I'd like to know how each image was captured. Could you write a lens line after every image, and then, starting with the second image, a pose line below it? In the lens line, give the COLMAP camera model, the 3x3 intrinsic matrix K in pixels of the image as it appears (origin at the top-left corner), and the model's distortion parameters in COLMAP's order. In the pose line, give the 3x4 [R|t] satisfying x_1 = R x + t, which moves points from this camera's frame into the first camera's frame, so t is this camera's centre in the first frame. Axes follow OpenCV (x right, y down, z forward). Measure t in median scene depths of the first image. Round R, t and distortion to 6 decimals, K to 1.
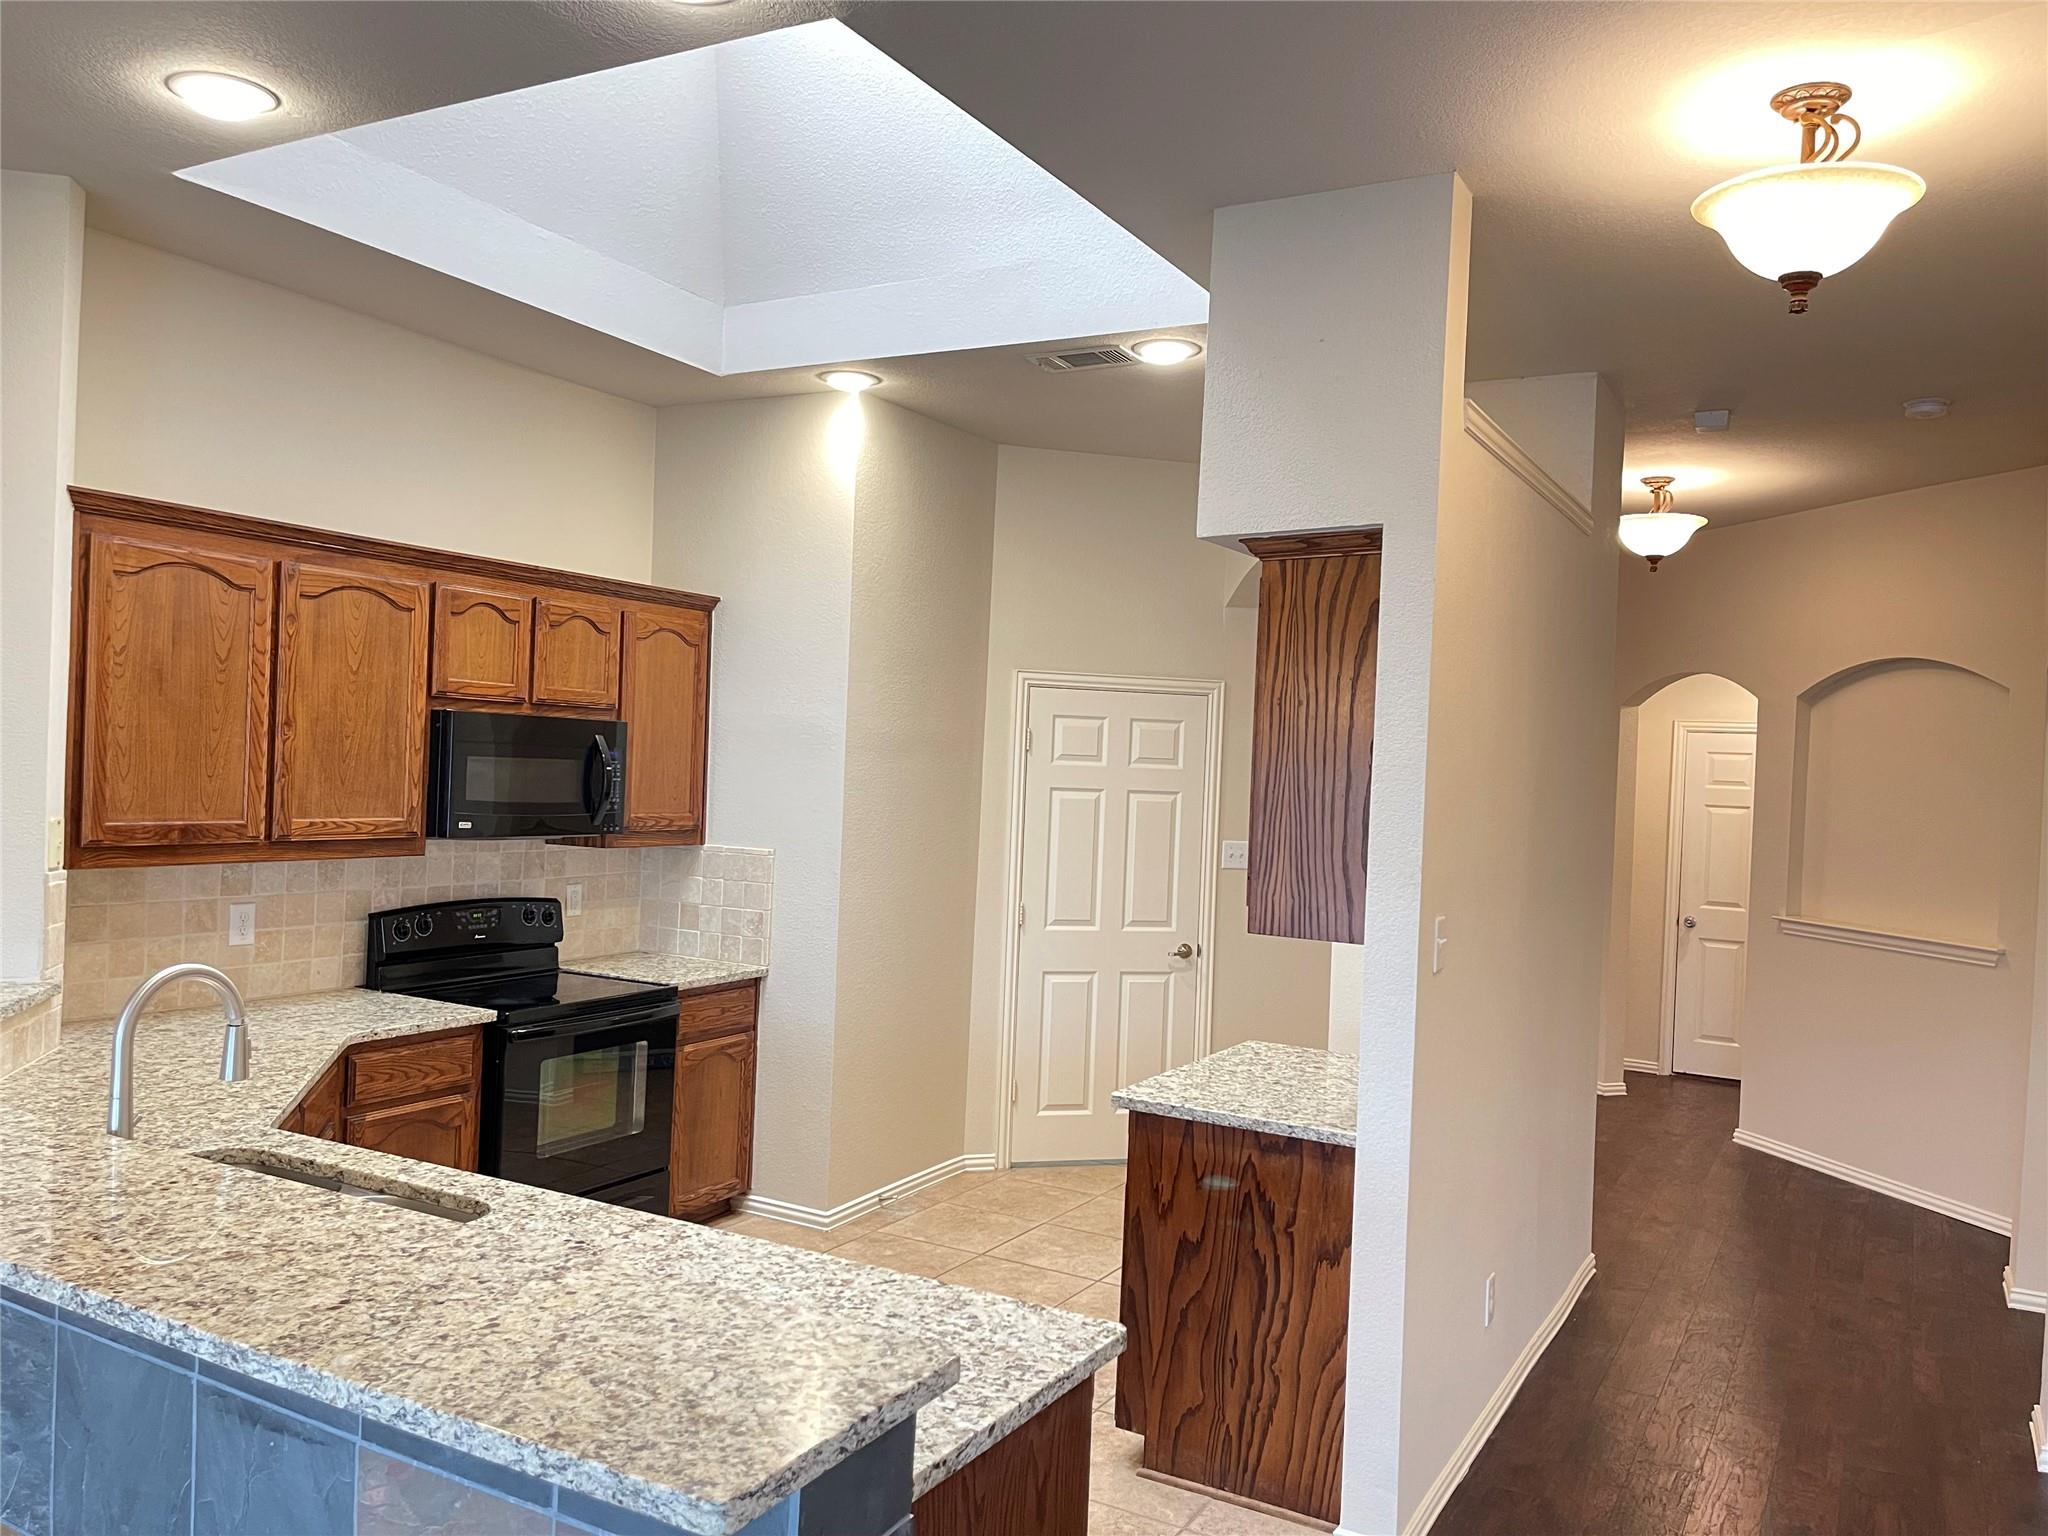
lens RADIAL K [[1546.3, 0, 1030.4], [0, 1546.3, 766.4], [0, 0, 1]] dist [0.065590, -0.077089]
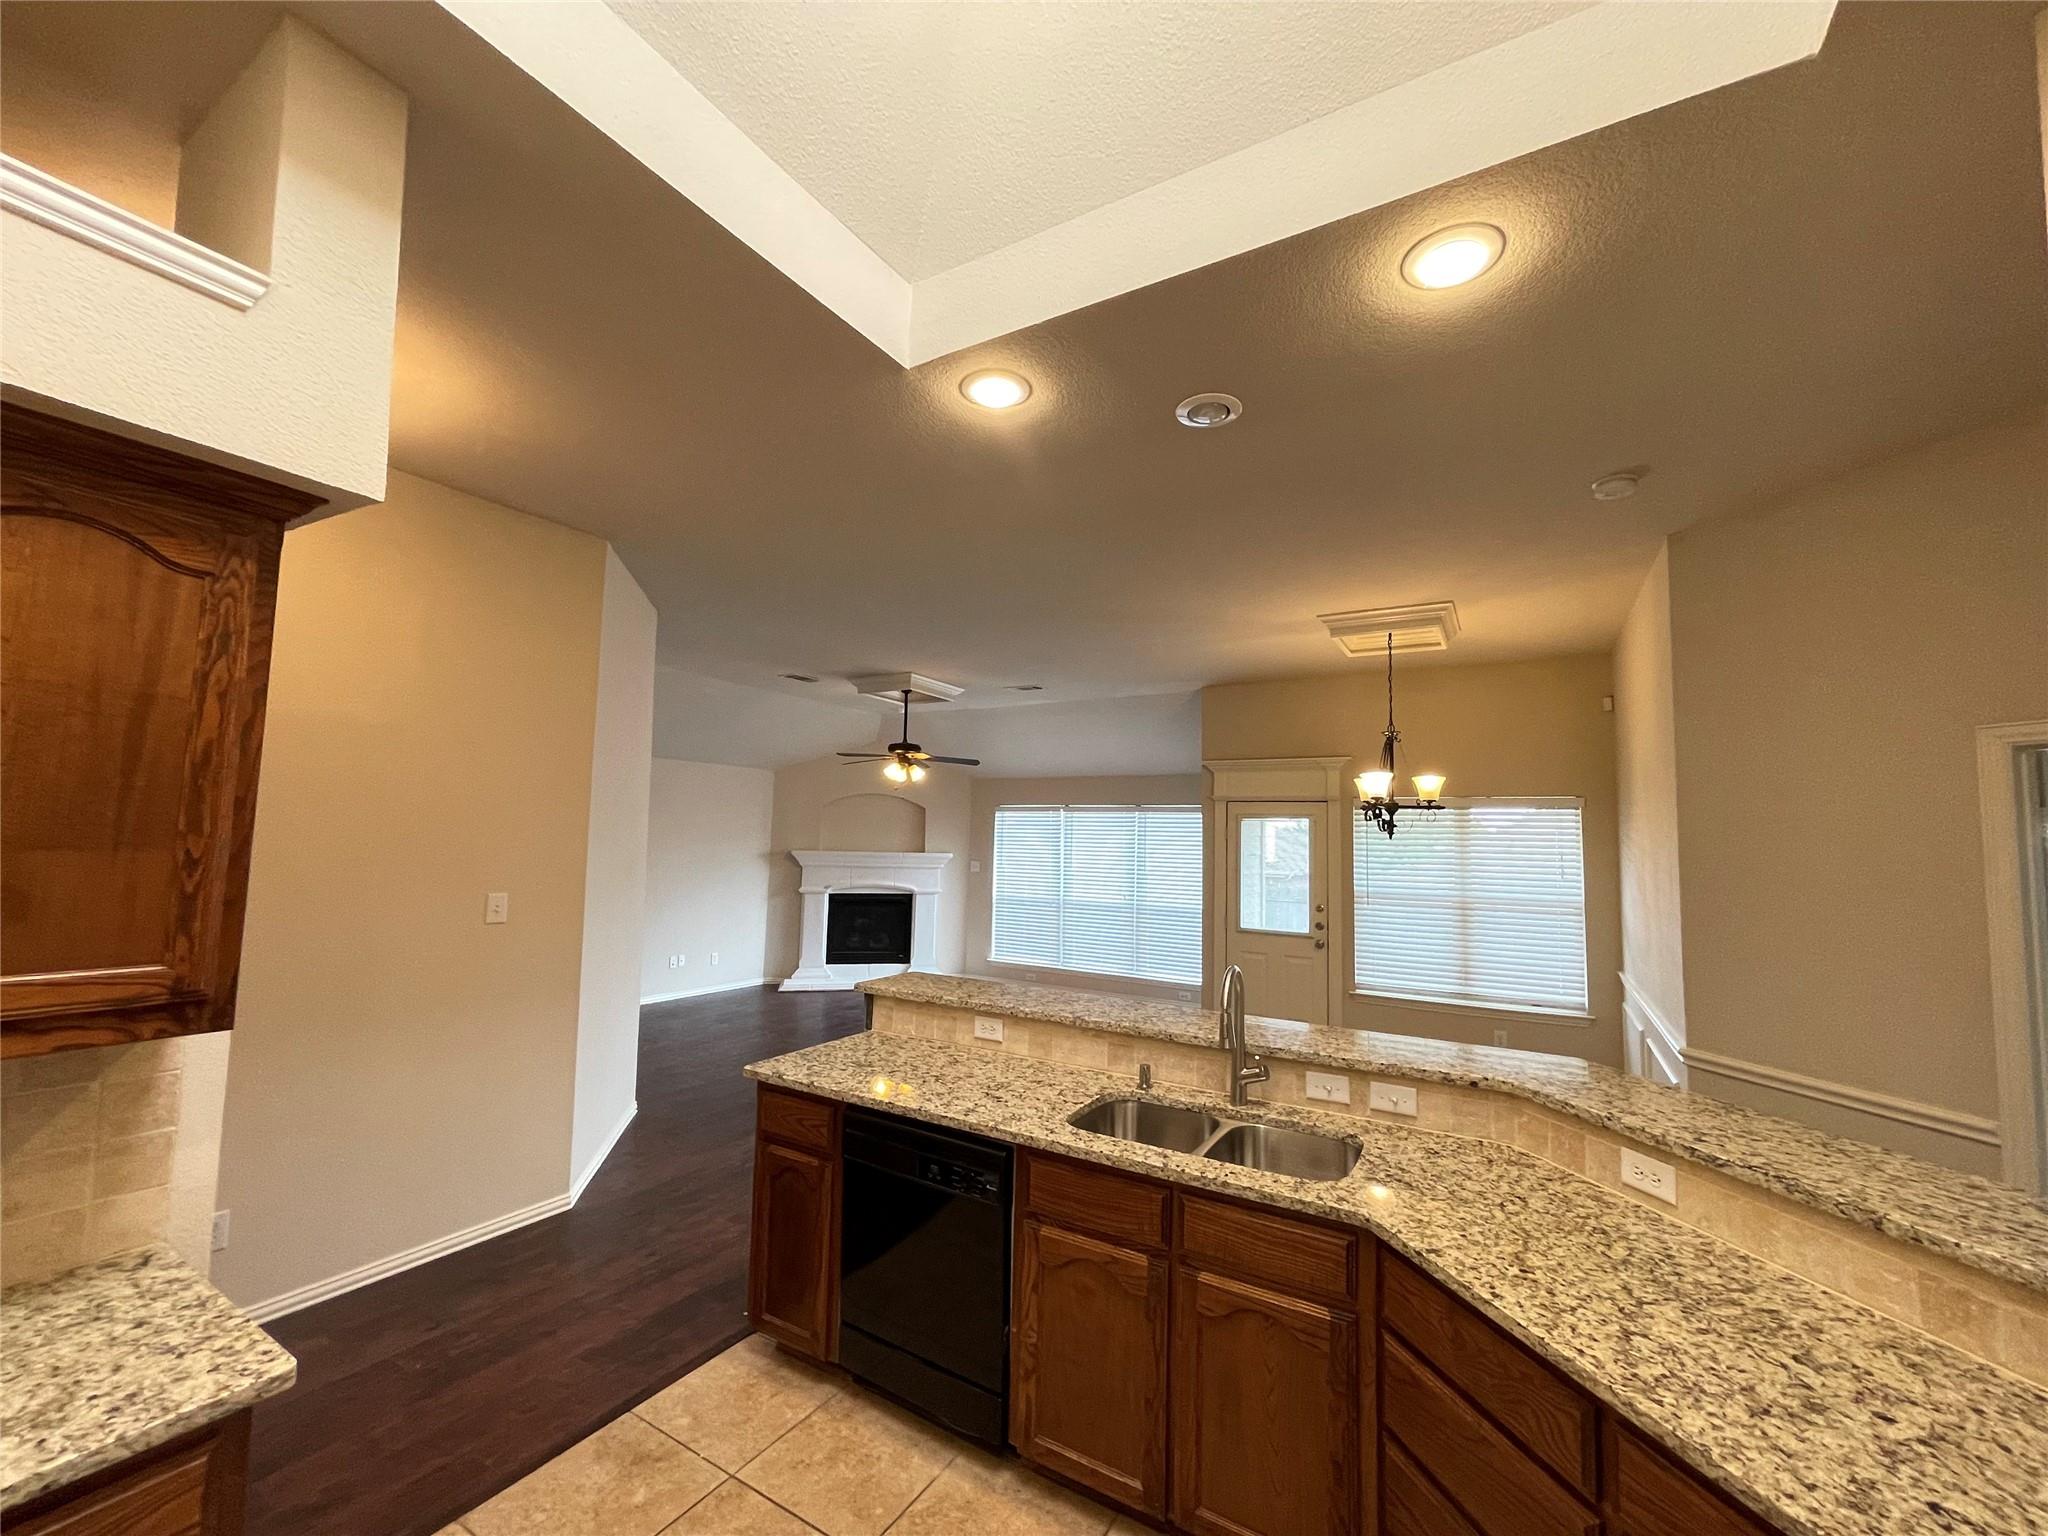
lens RADIAL K [[828.3, 0, 1024.4], [0, 828.3, 774.7], [0, 0, 1]] dist [-0.003599, 0.000598]
pose [[-0.997259, -0.063689, 0.037649, -0.175523], [-0.066208, 0.995351, -0.069947, -0.004558], [-0.033019, -0.072248, -0.996840, 1.057929]]
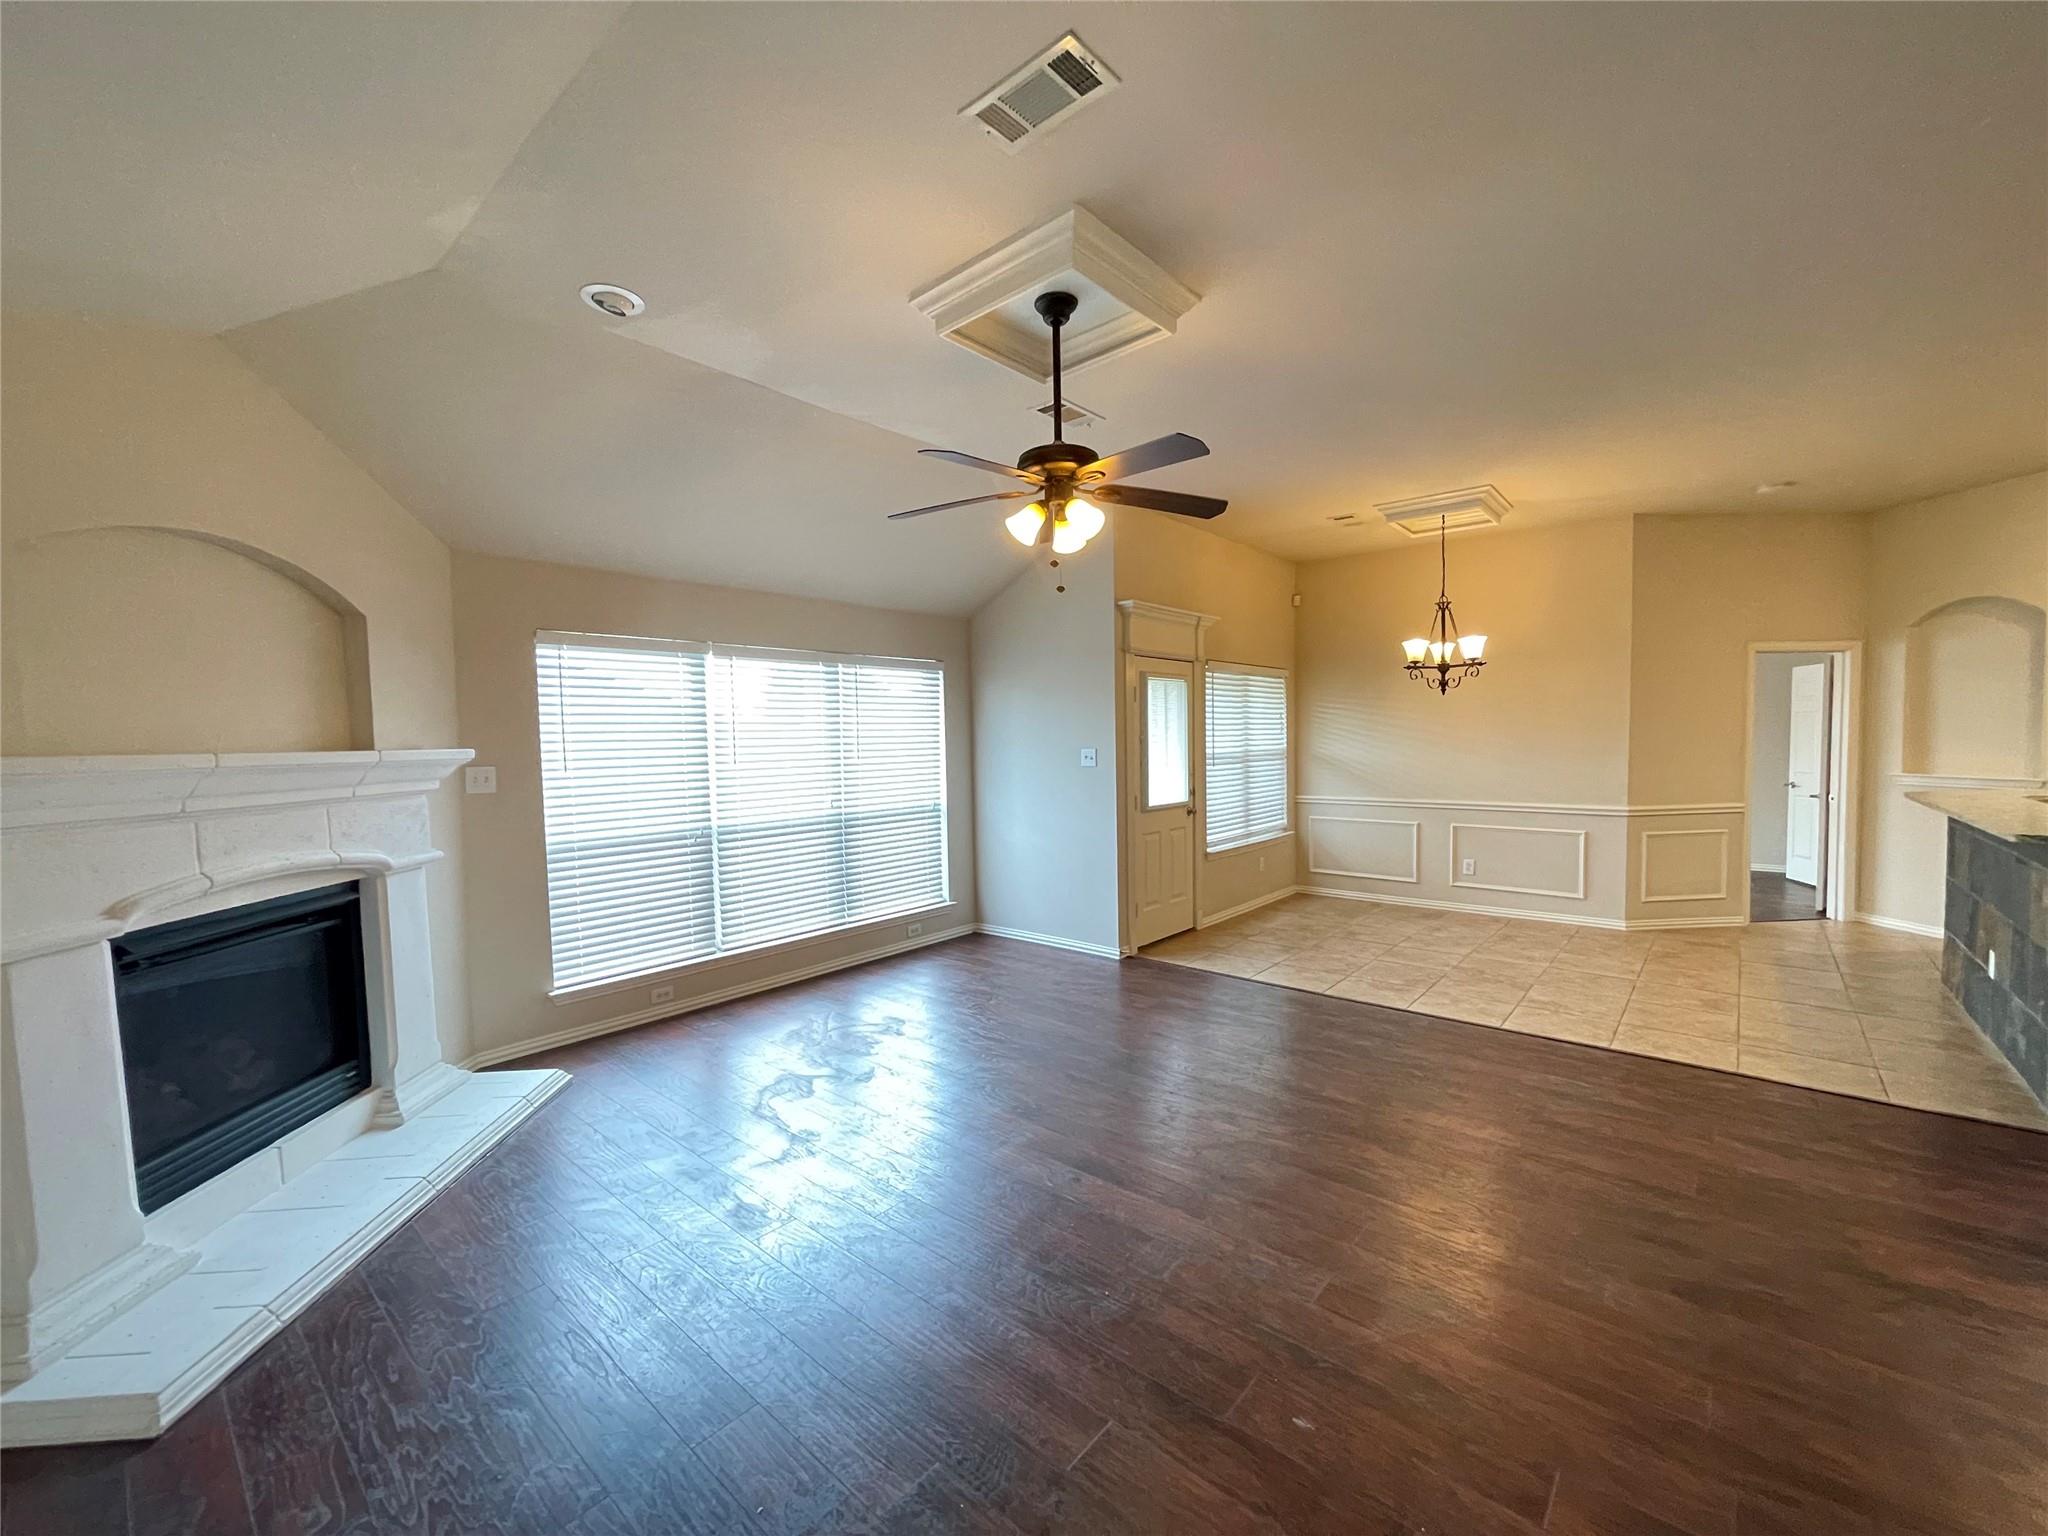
lens RADIAL K [[828.3, 0, 1021.2], [0, 828.3, 770.9], [0, 0, 1]] dist [-0.003599, 0.000598]
pose [[-0.198695, -0.000270, -0.980061, 0.700861], [0.004221, 0.999990, -0.001131, 0.081507], [0.980052, -0.004362, -0.198692, -0.332505]]
